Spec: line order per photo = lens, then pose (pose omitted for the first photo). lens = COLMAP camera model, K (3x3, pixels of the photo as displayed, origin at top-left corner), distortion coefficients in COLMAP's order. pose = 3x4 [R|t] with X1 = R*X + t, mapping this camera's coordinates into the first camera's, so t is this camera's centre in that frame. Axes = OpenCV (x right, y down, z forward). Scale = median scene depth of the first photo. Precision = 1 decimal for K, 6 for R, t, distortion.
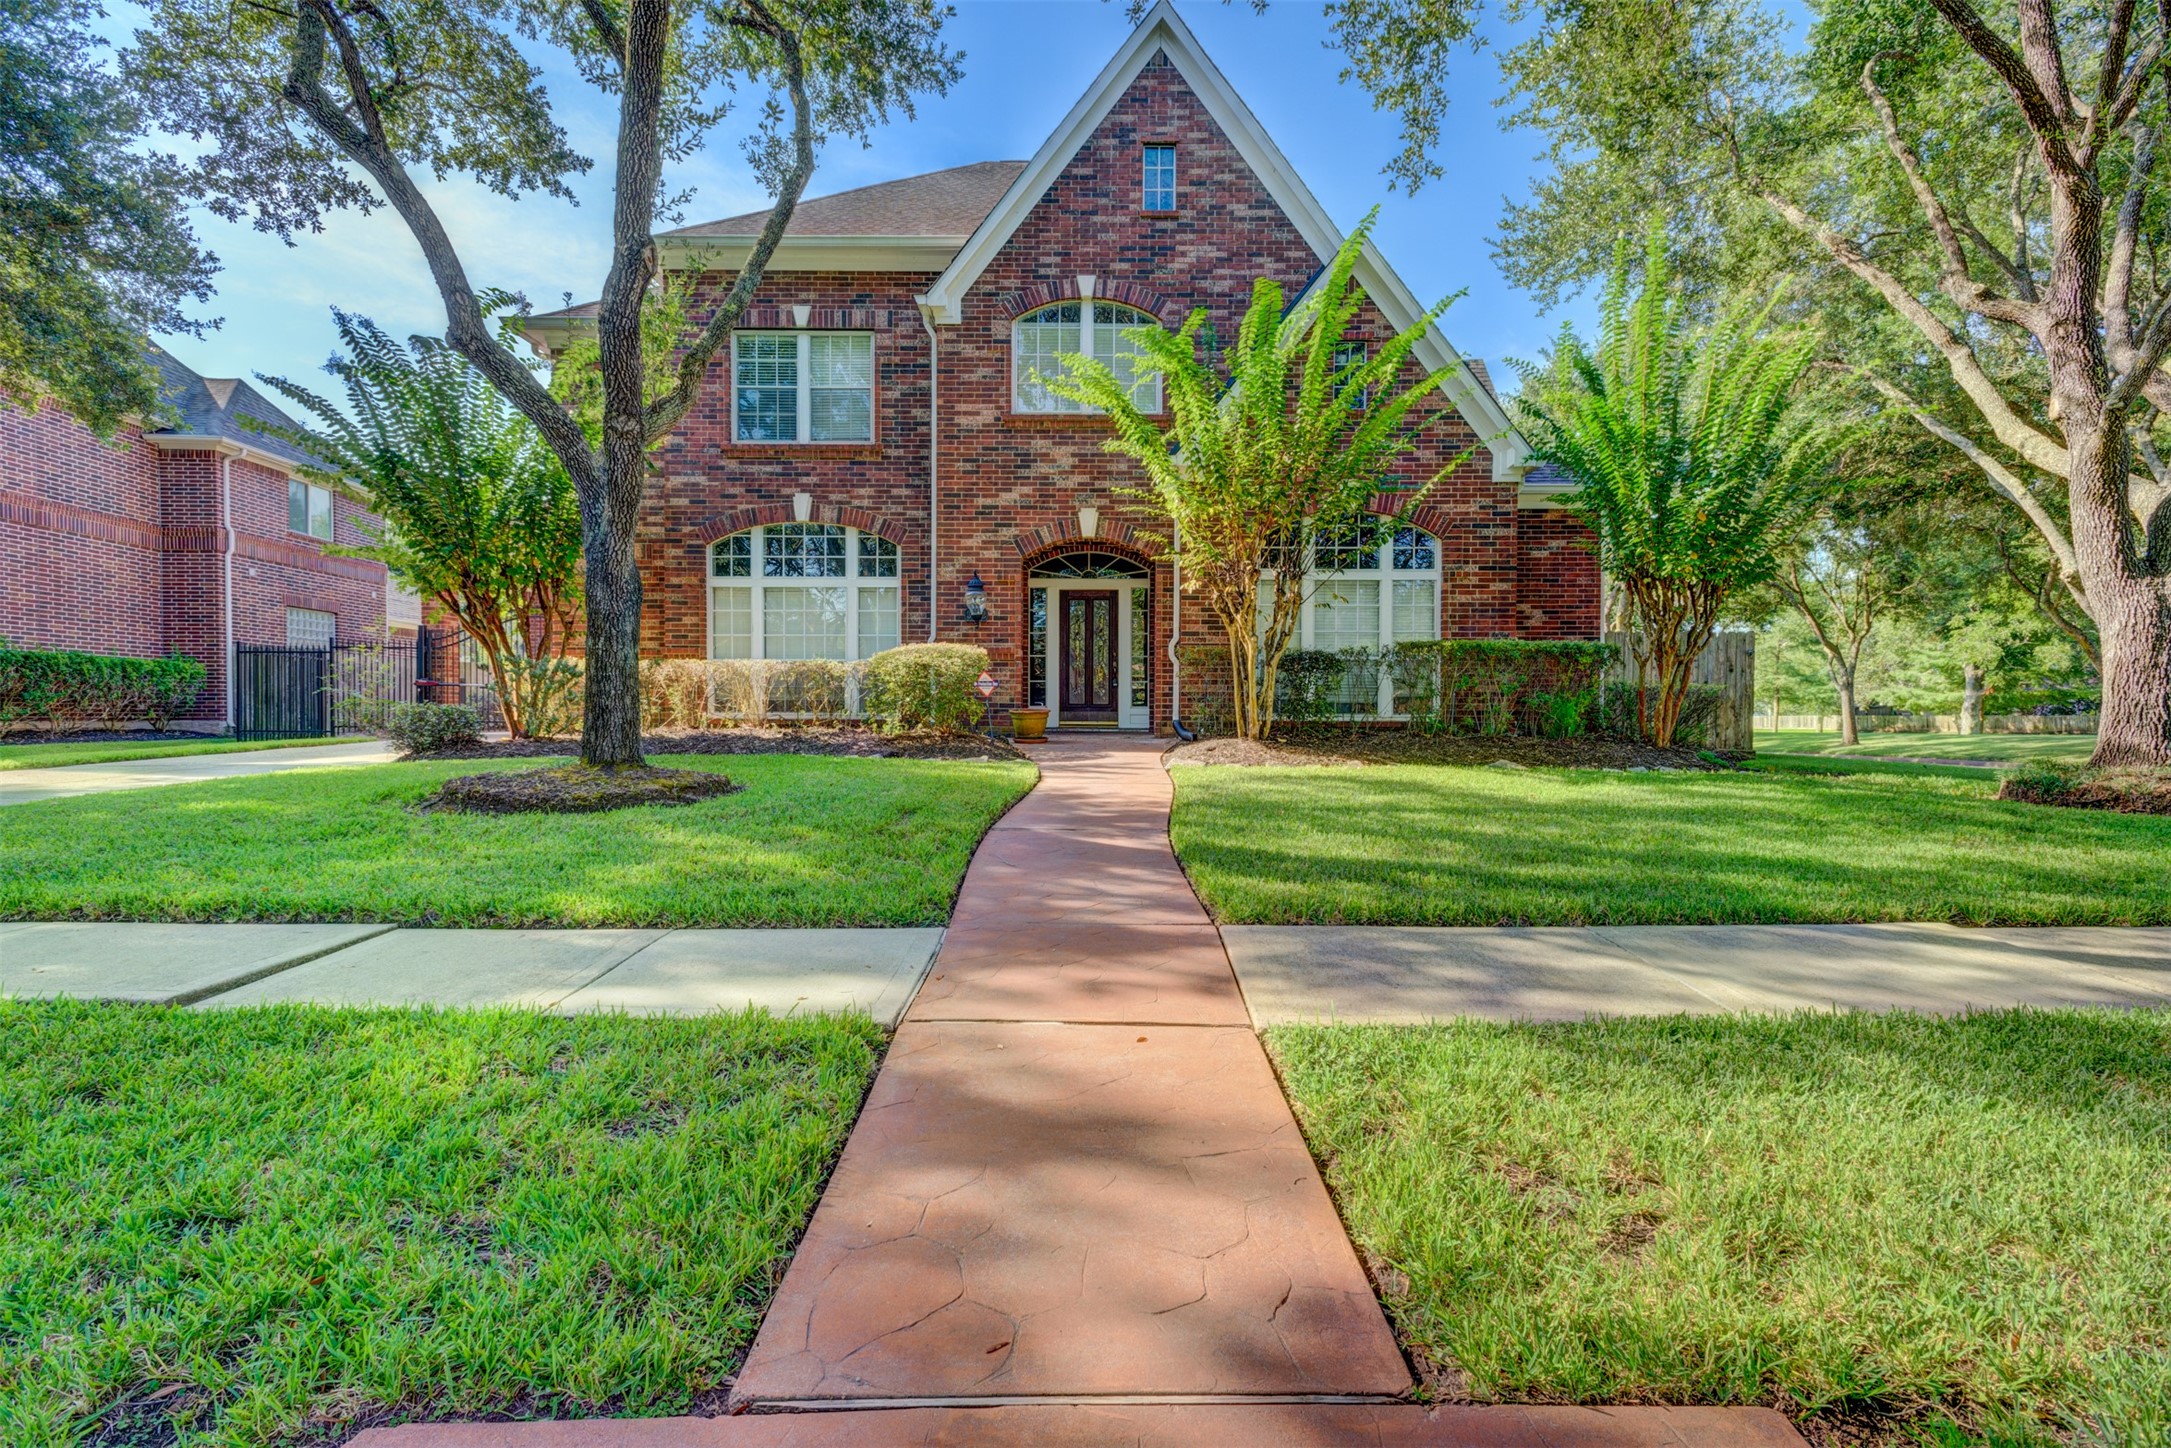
lens RADIAL K [[1041.9, 0, 1079.3], [0, 1041.9, 731.1], [0, 0, 1]] dist [0.022111, -0.006170]
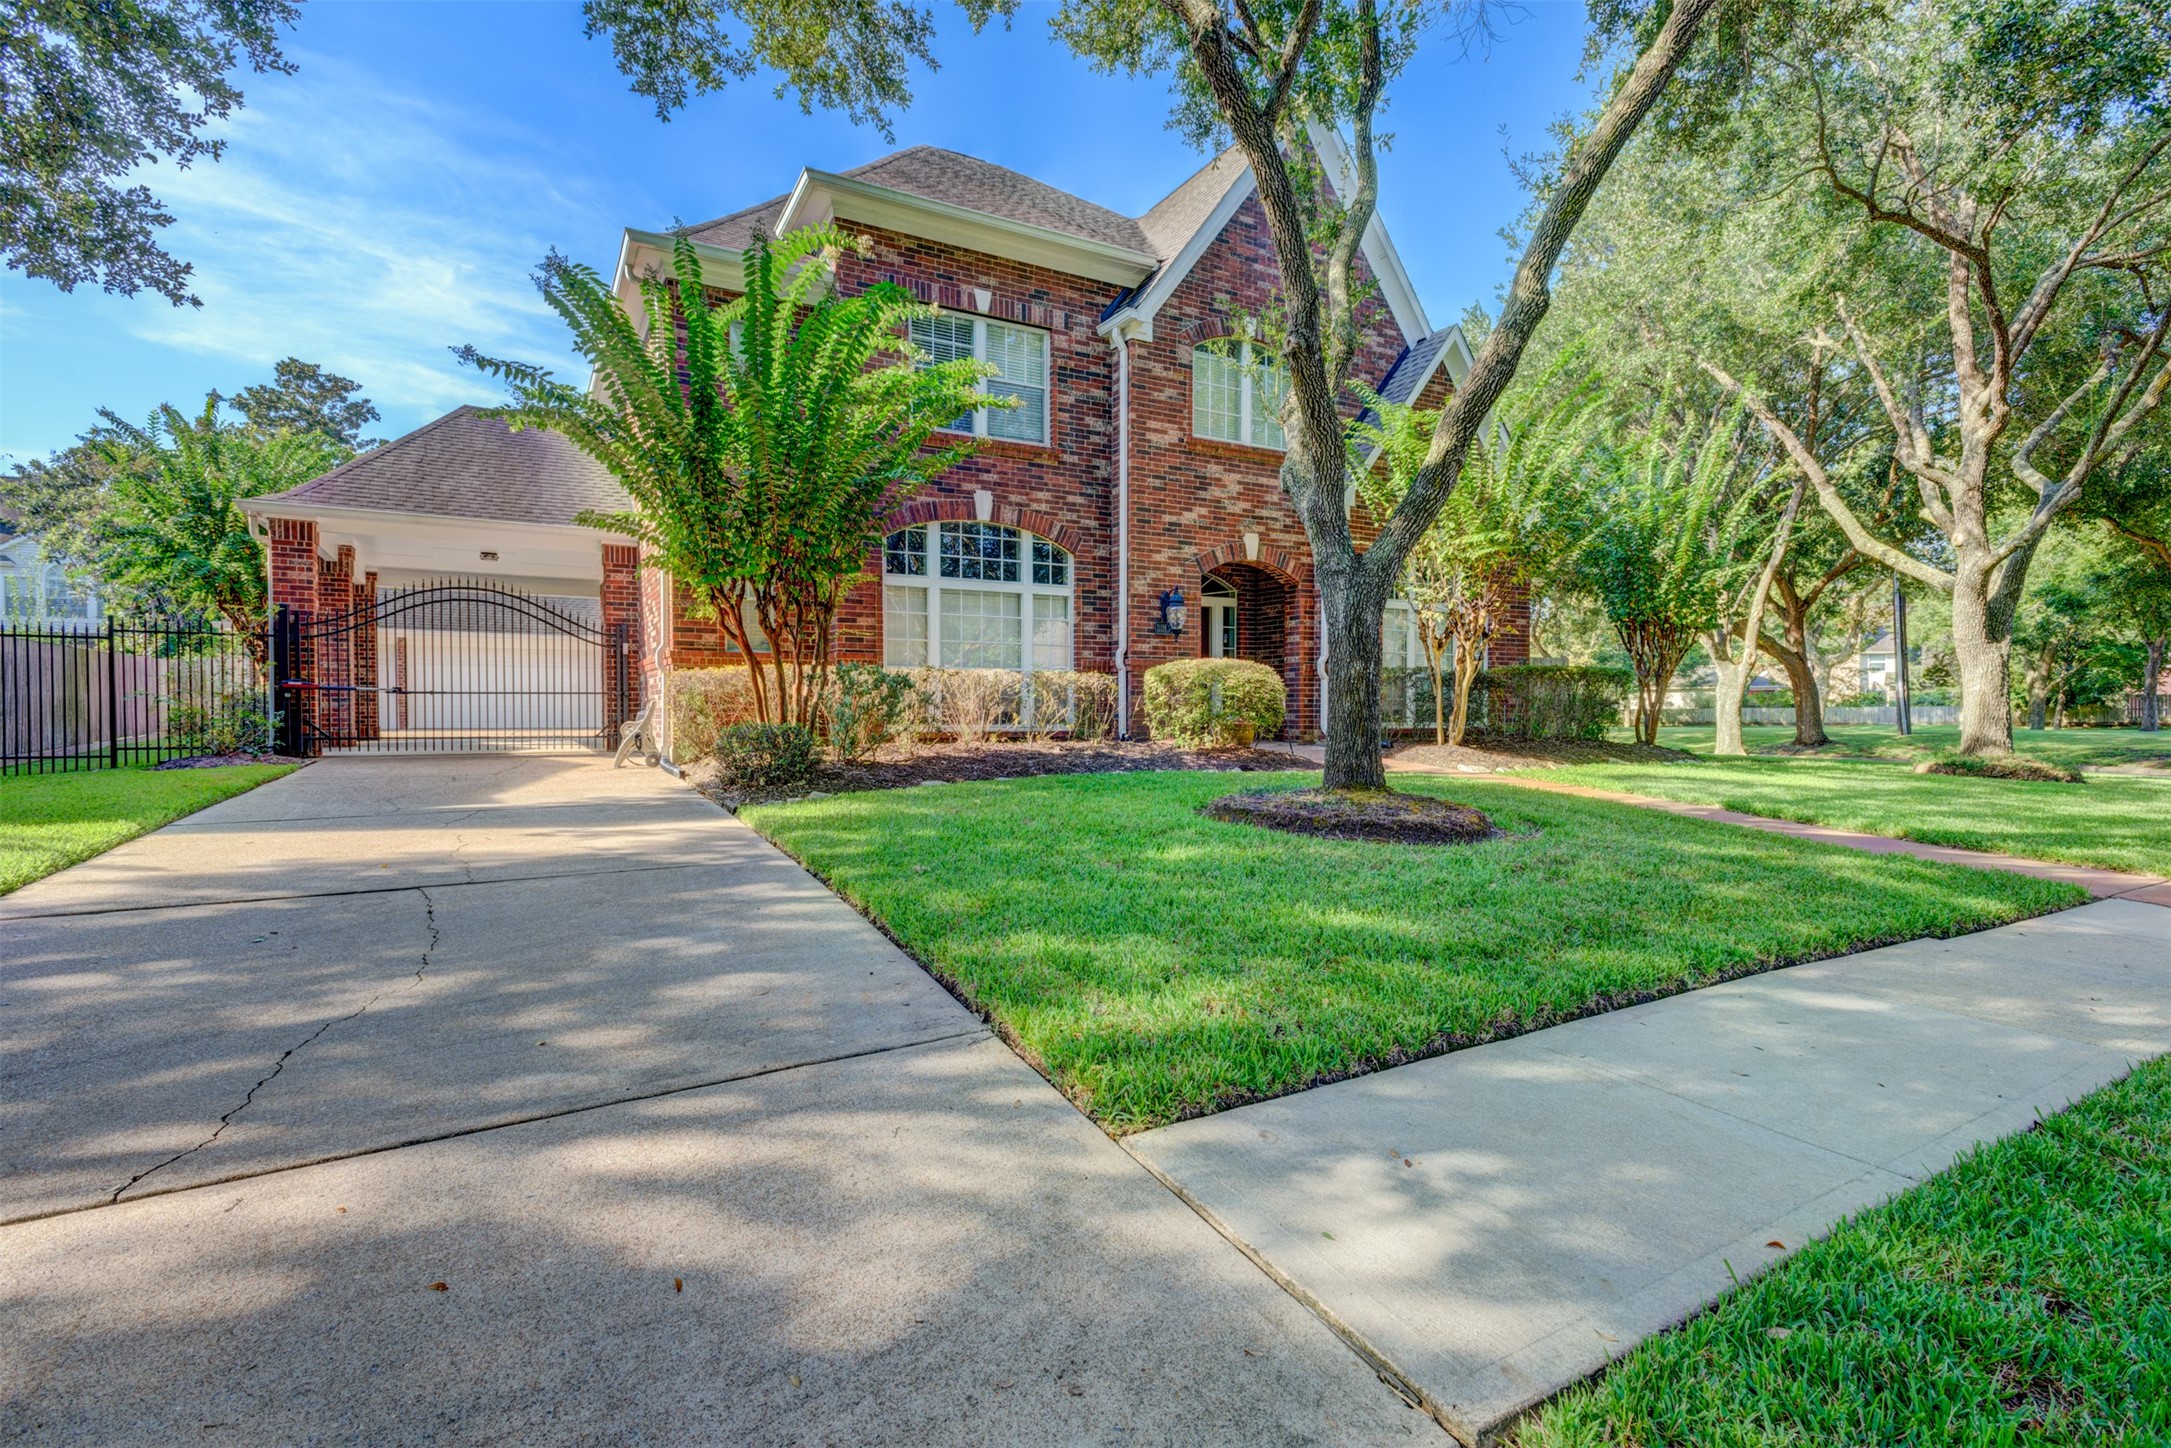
lens RADIAL K [[1041.9, 0, 1072.9], [0, 1041.9, 727.3], [0, 0, 1]] dist [0.022111, -0.006170]
pose [[0.870390, -0.009551, 0.492270, -0.668861], [0.011019, 0.999939, -0.000082, -0.015305], [-0.492239, 0.005495, 0.870443, 0.151944]]
